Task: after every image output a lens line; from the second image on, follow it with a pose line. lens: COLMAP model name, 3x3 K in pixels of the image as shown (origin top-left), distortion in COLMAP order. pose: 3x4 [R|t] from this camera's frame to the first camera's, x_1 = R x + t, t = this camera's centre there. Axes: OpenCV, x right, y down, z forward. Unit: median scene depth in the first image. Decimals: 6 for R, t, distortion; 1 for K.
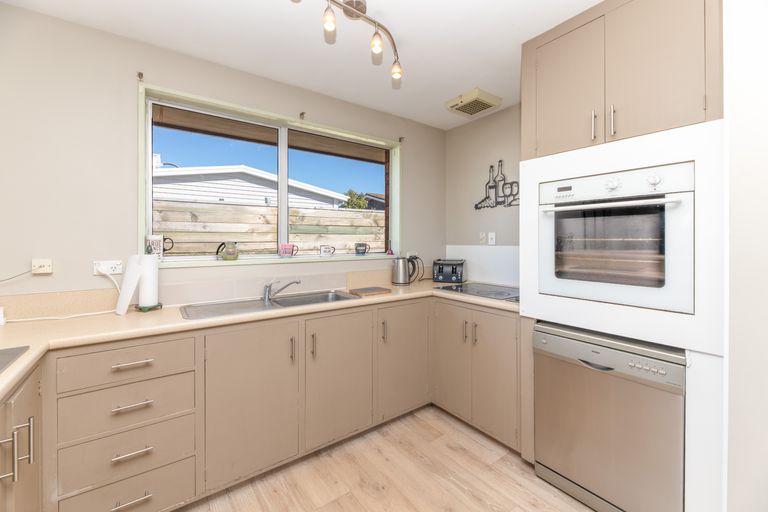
lens RADIAL K [[308.6, 0, 382.1], [0, 308.6, 237.3], [0, 0, 1]] dist [-0.000231, -0.000015]
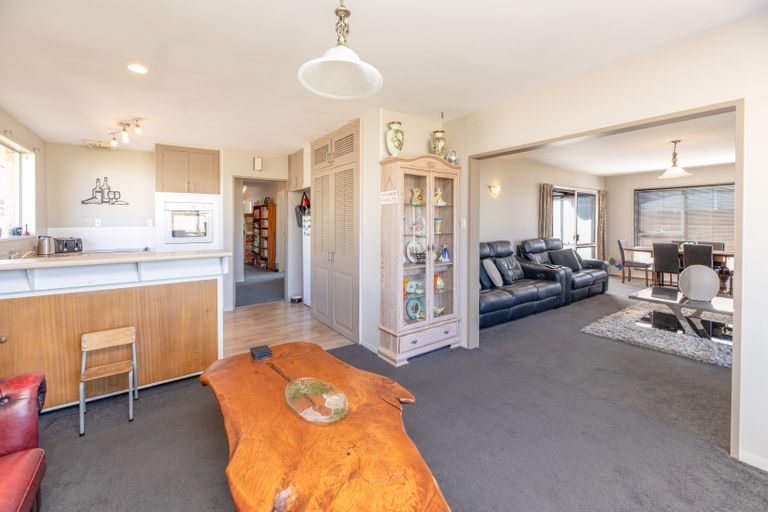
lens RADIAL K [[319.7, 0, 380.8], [0, 319.7, 223.6], [0, 0, 1]] dist [0.000004, 0.000091]
pose [[0.016293, -0.004425, 0.999857, -1.343616], [-0.005587, 0.999974, 0.004517, -0.008886], [-0.999852, -0.005660, 0.016268, -0.542117]]
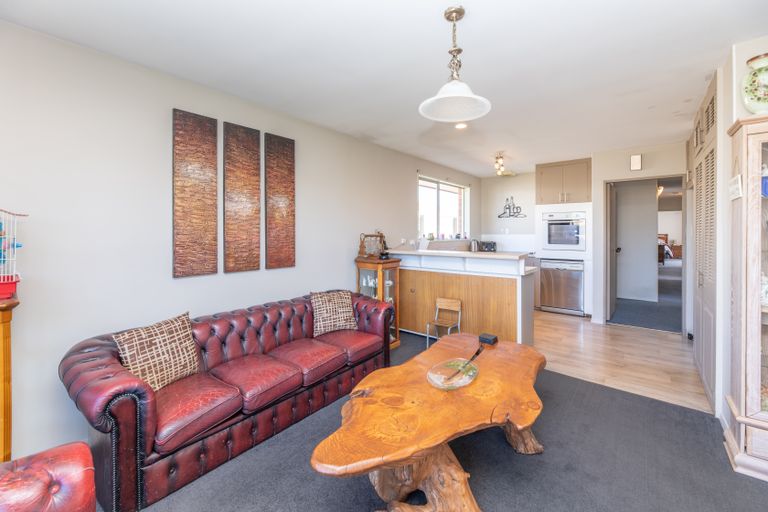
lens RADIAL K [[319.7, 0, 380.8], [0, 319.7, 223.6], [0, 0, 1]] dist [0.000004, 0.000091]
pose [[0.967564, 0.006673, 0.252539, -1.126871], [-0.001808, 0.999808, -0.019493, -0.004776], [-0.252621, 0.018404, 0.967390, -1.014246]]
